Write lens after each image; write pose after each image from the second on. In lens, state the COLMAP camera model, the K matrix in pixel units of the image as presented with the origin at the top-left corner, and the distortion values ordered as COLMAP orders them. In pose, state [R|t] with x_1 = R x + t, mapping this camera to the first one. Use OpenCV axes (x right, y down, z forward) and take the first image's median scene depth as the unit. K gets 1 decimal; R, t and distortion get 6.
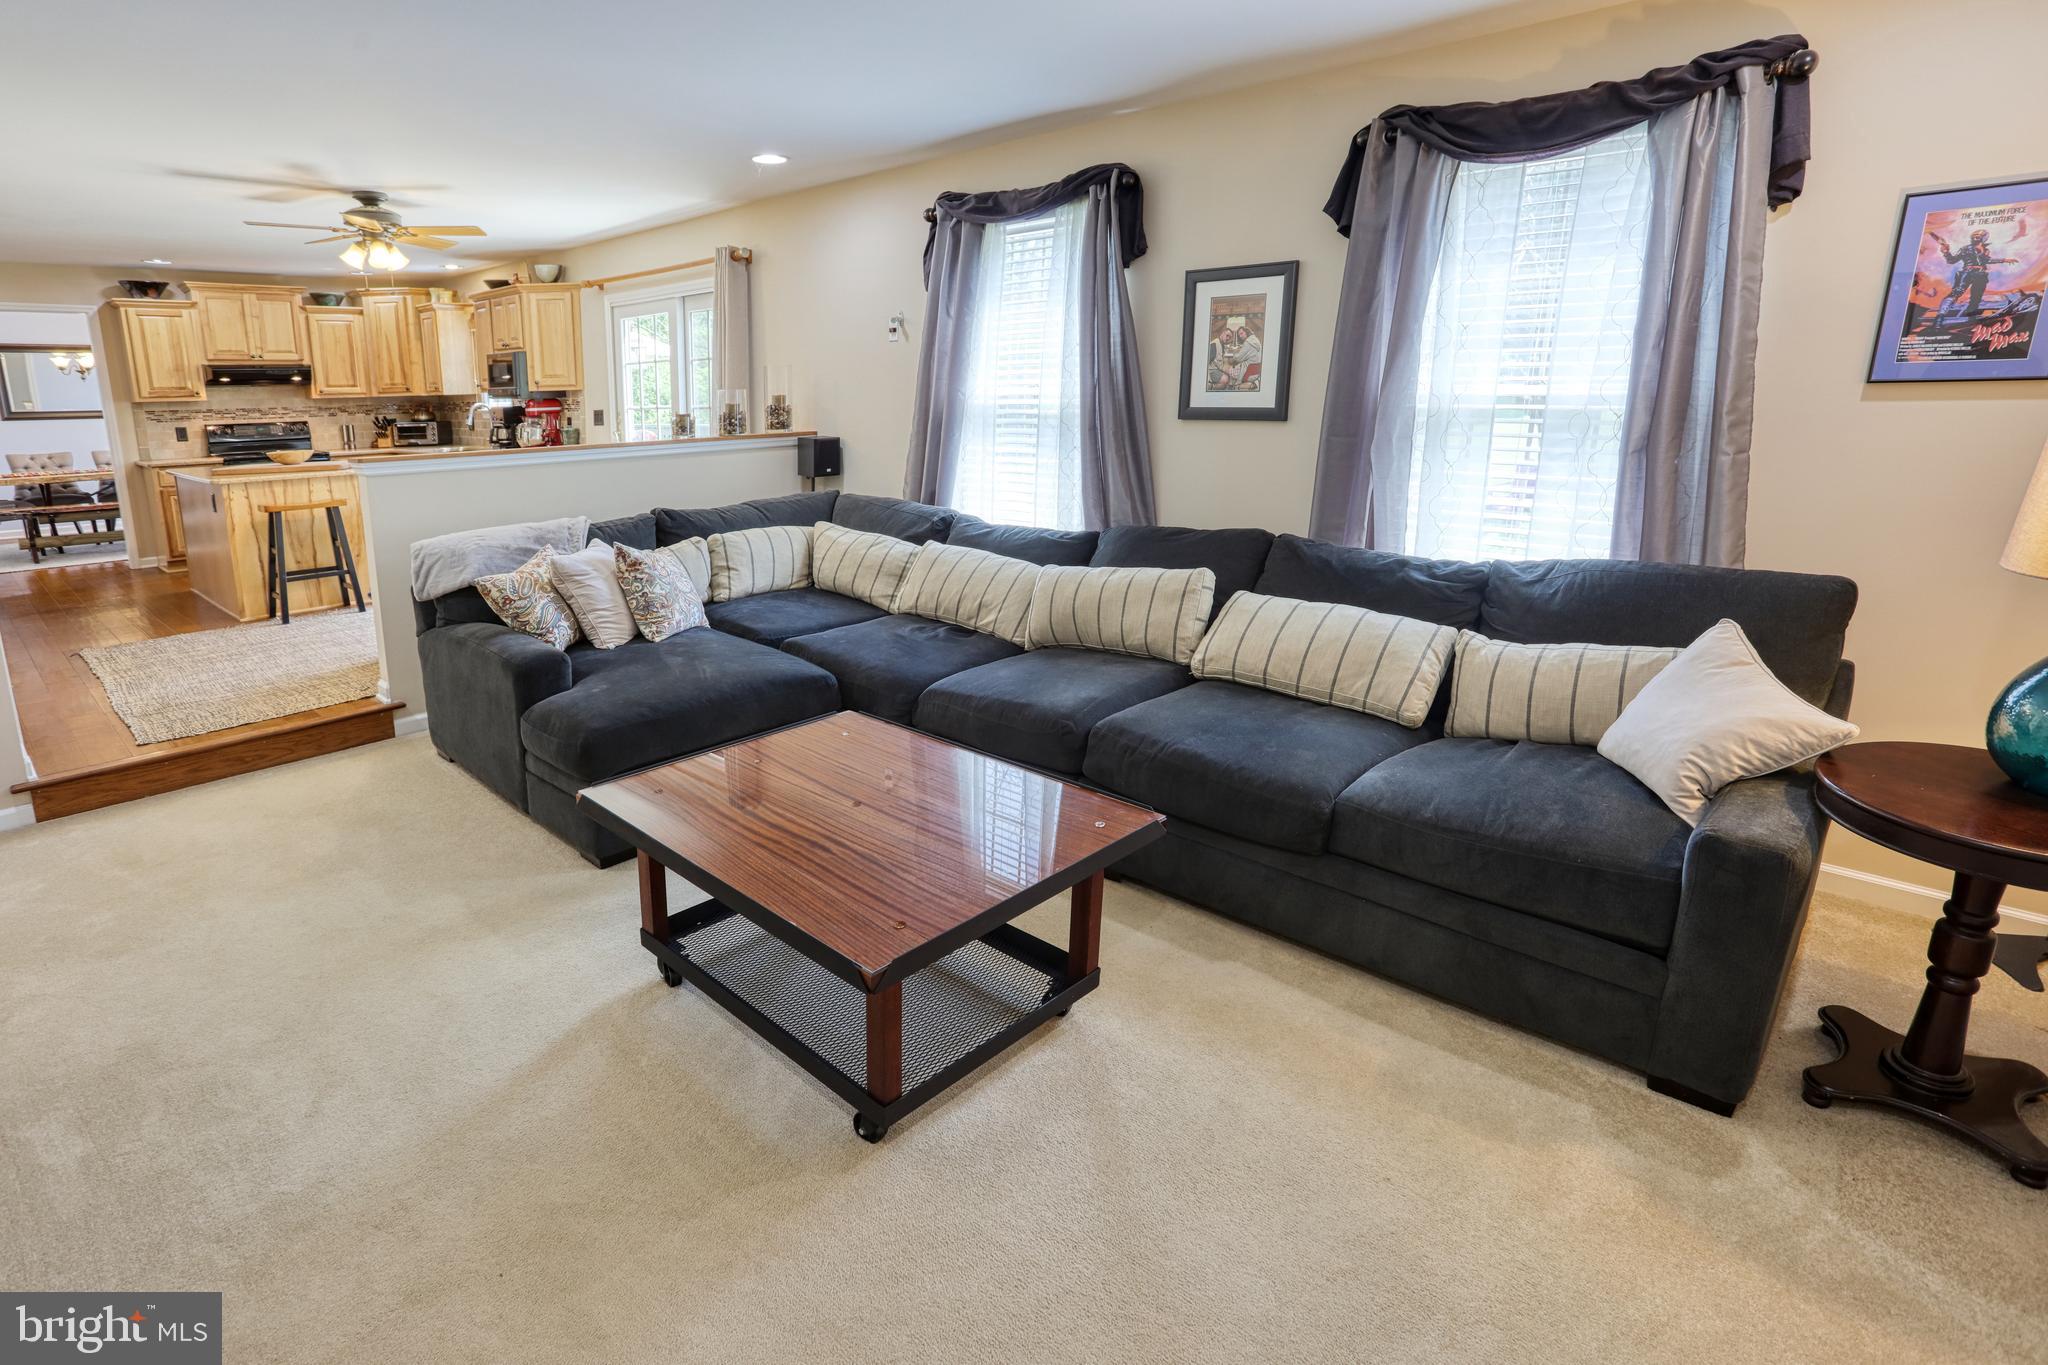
lens RADIAL K [[996.0, 0, 1011.9], [0, 996.0, 575.5], [0, 0, 1]] dist [-0.047628, 0.019672]
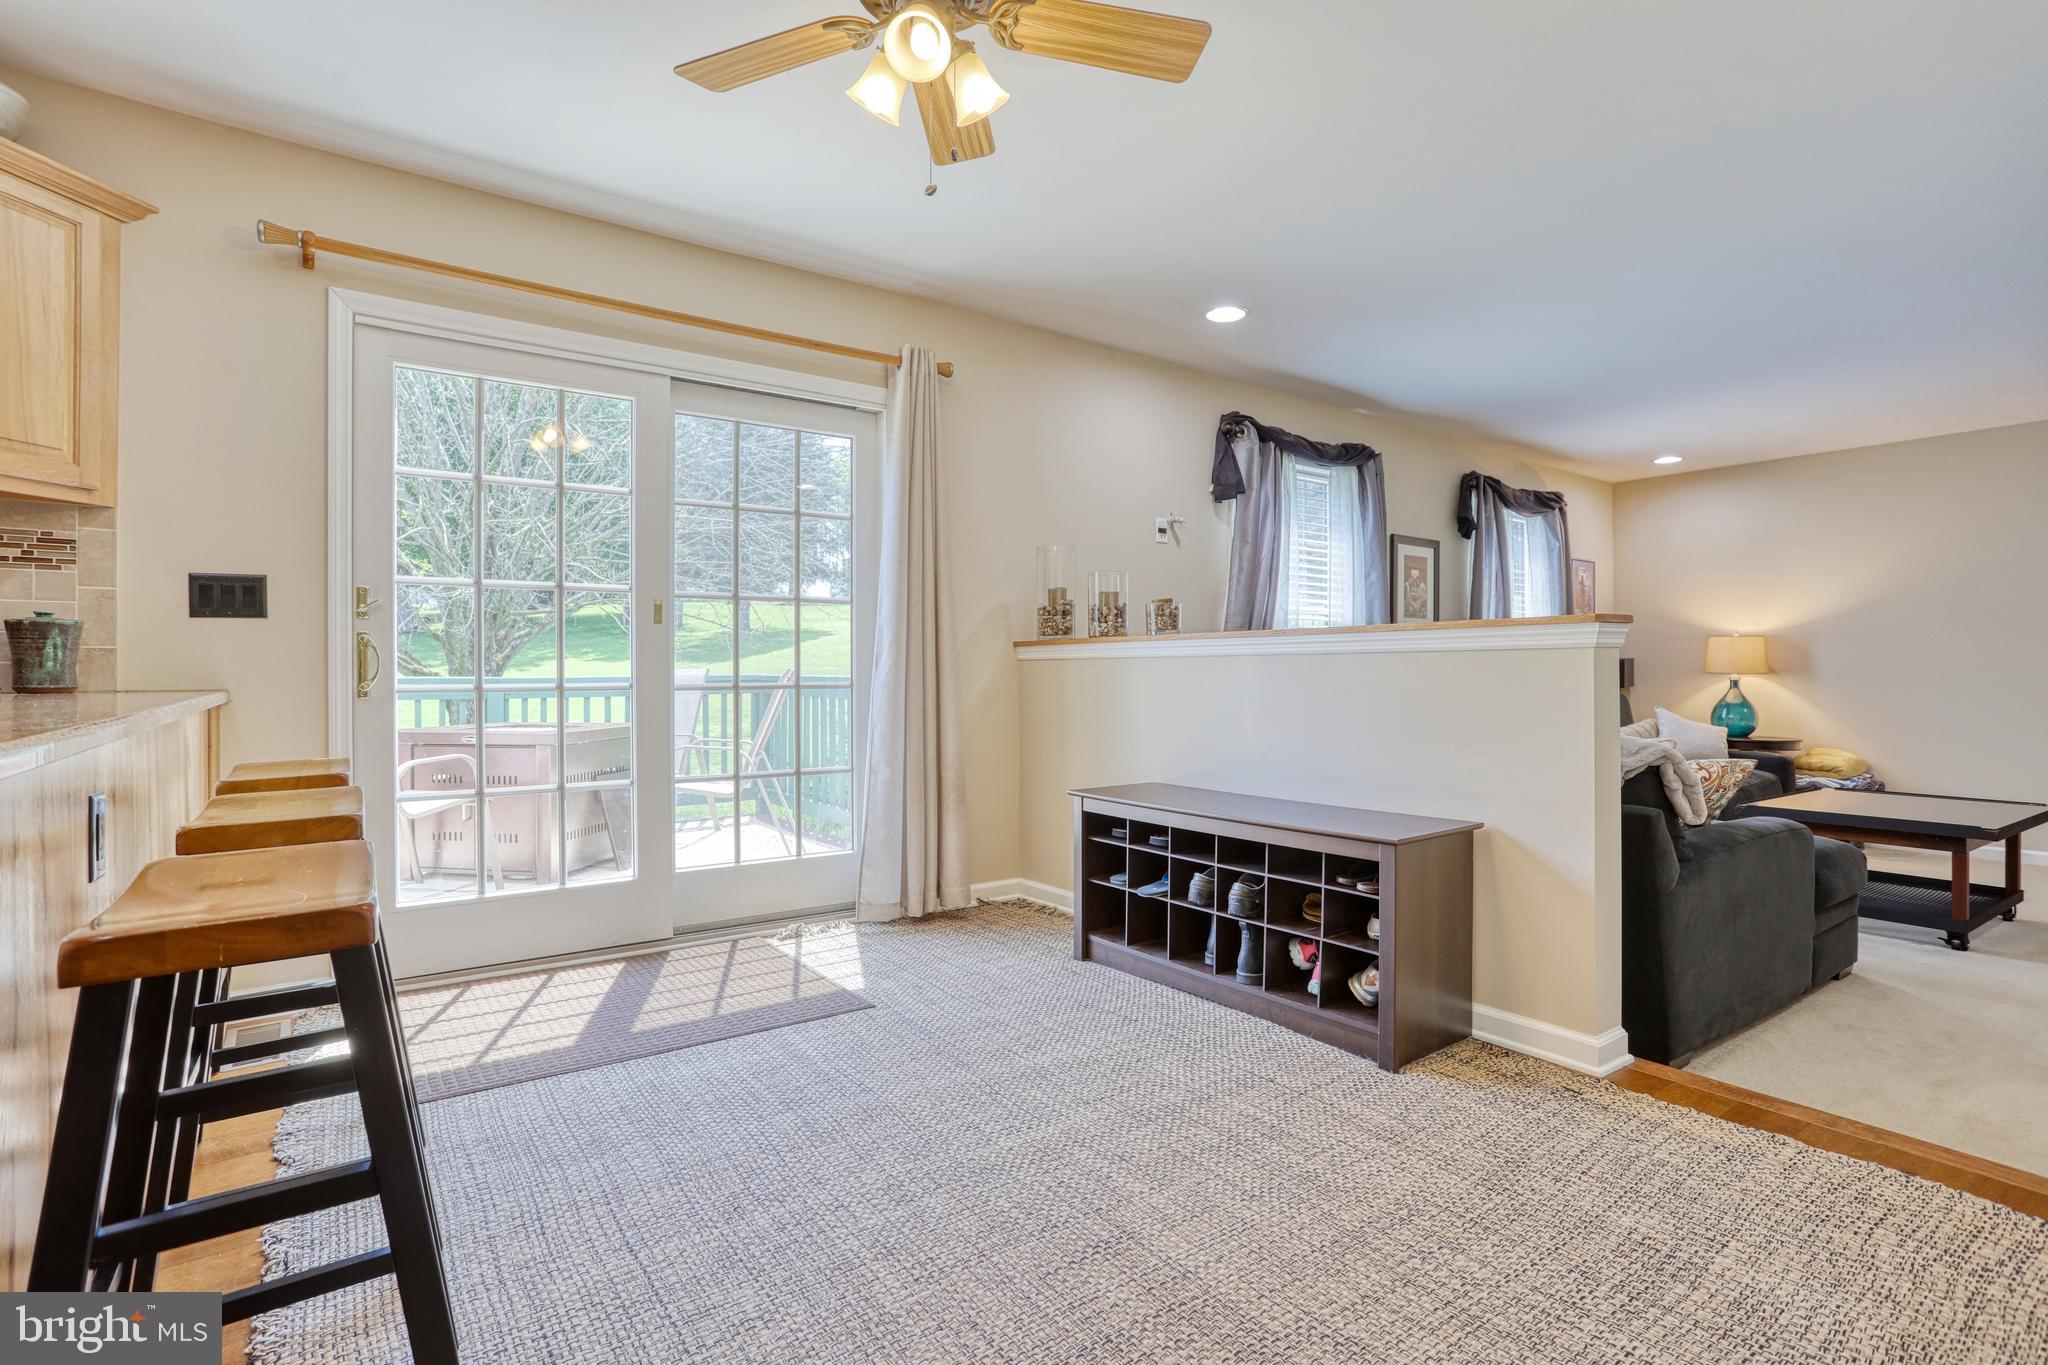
lens RADIAL K [[996.0, 0, 1065.0], [0, 996.0, 674.5], [0, 0, 1]] dist [-0.047628, 0.019672]
pose [[0.193709, 0.015881, 0.980930, -0.622127], [0.174588, 0.983351, -0.050397, -0.055658], [-0.965399, 0.181021, 0.187711, 0.580055]]
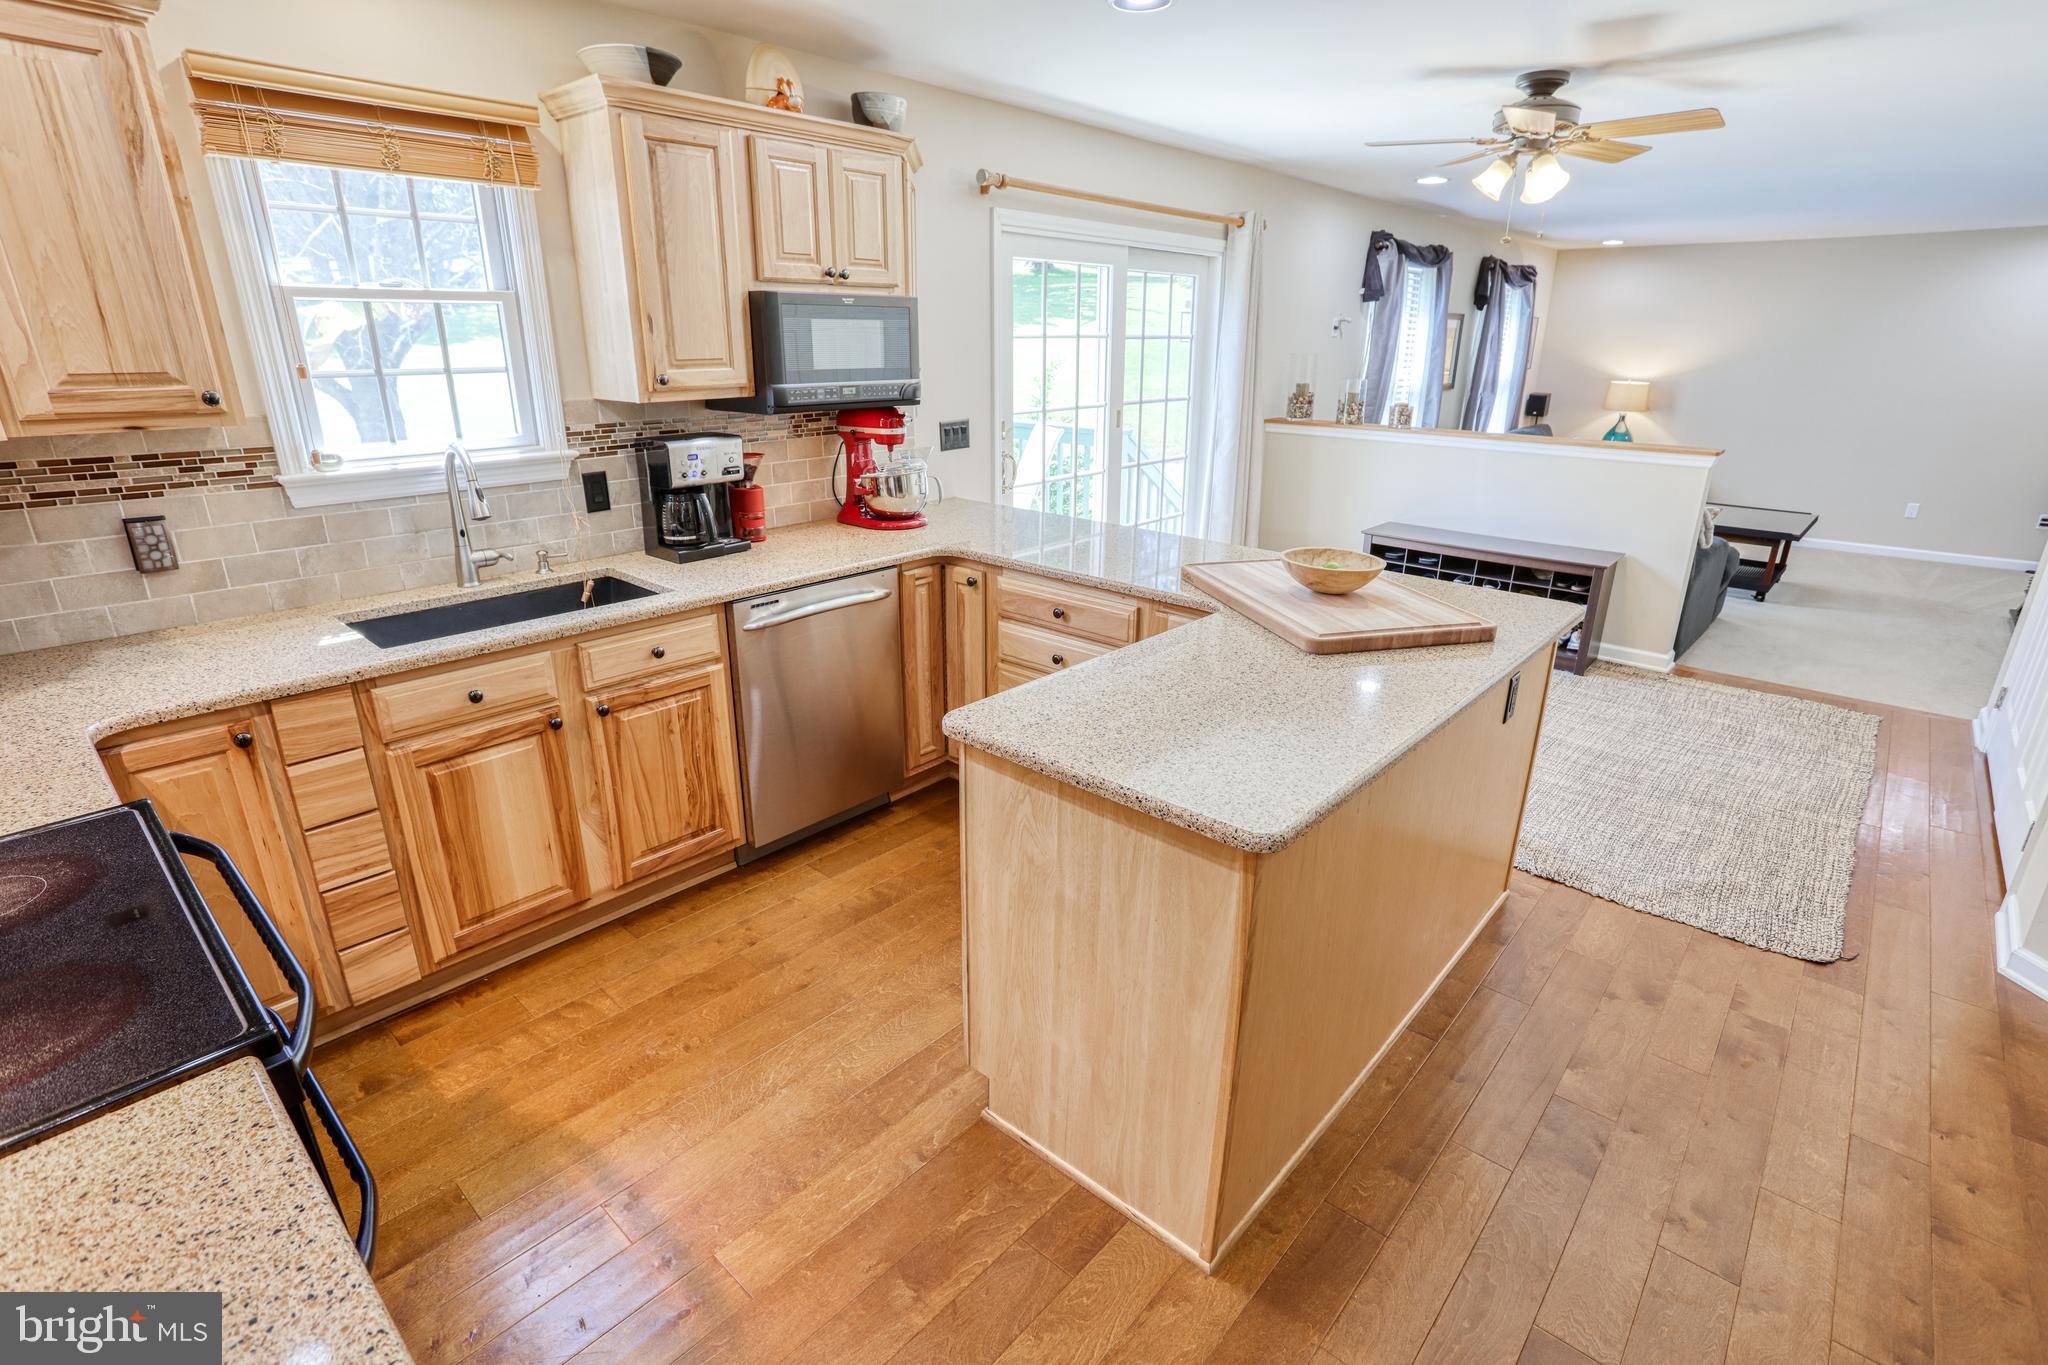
lens RADIAL K [[955.6, 0, 1032.8], [0, 955.6, 689.8], [0, 0, 1]] dist [-0.020595, 0.005638]
pose [[0.004202, -0.331907, 0.943303, -0.859456], [0.175998, 0.928832, 0.326032, -0.173951], [-0.984382, 0.164649, 0.062318, 0.847900]]
